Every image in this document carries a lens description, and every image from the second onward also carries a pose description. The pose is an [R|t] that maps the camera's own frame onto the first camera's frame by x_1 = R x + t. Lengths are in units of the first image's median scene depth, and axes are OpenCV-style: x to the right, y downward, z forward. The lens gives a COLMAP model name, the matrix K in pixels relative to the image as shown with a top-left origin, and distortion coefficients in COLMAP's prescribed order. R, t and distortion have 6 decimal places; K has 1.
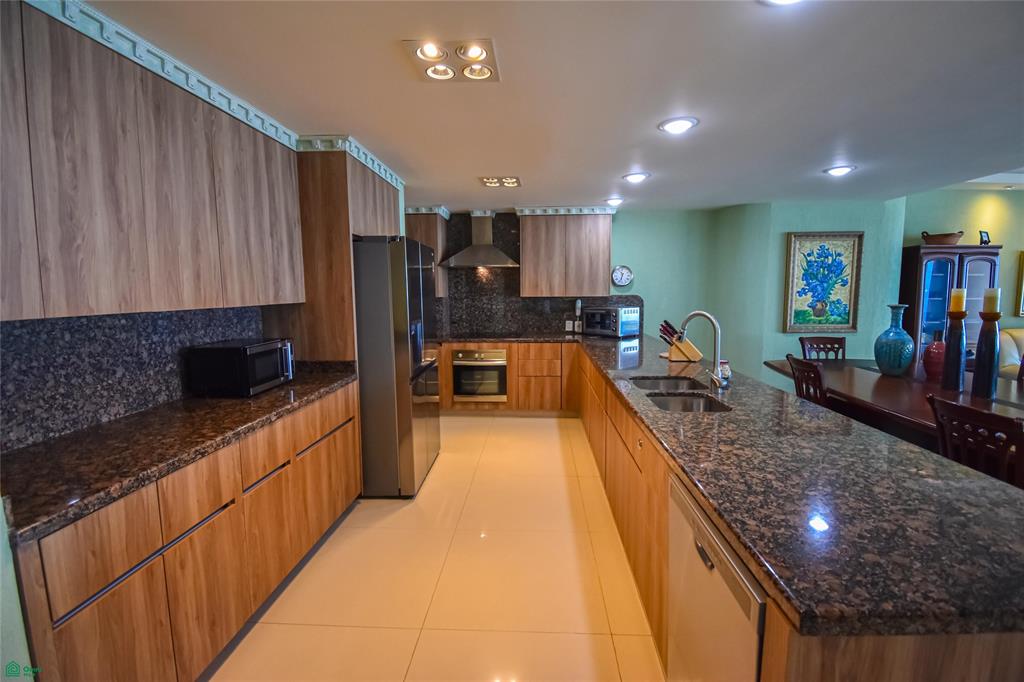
lens RADIAL K [[447.3, 0, 517.2], [0, 447.3, 339.1], [0, 0, 1]] dist [0.000065, -0.007818]
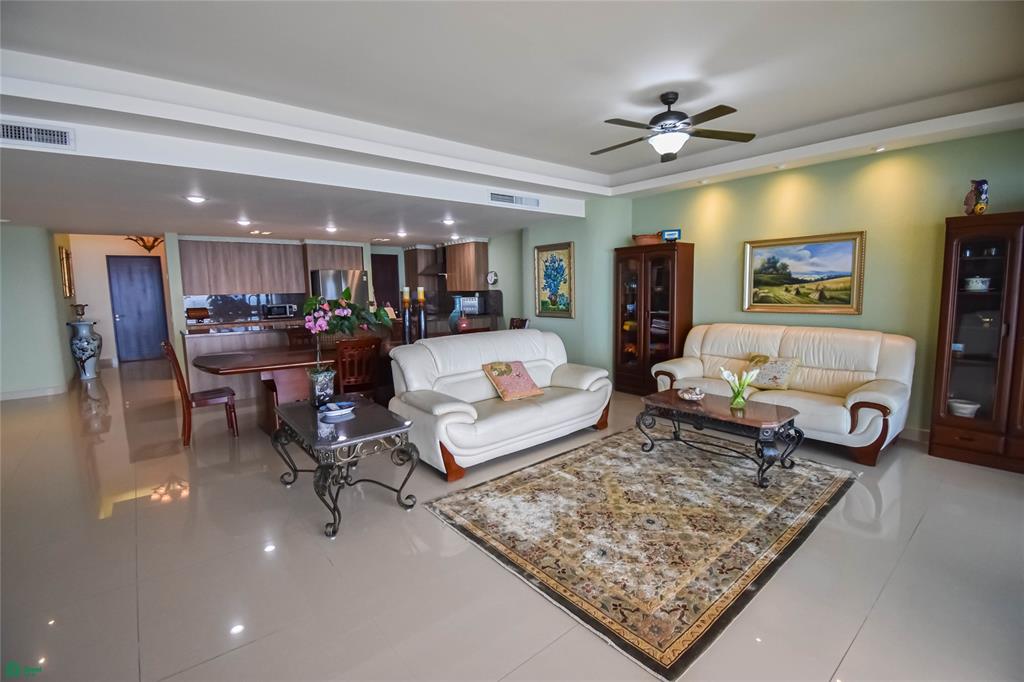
lens RADIAL K [[447.3, 0, 532.0], [0, 447.3, 339.0], [0, 0, 1]] dist [0.000065, -0.007818]
pose [[0.691125, 0.077904, -0.718525, 1.644504], [-0.067247, 0.996792, 0.043391, -0.003307], [0.719600, 0.018330, 0.694147, -0.002854]]
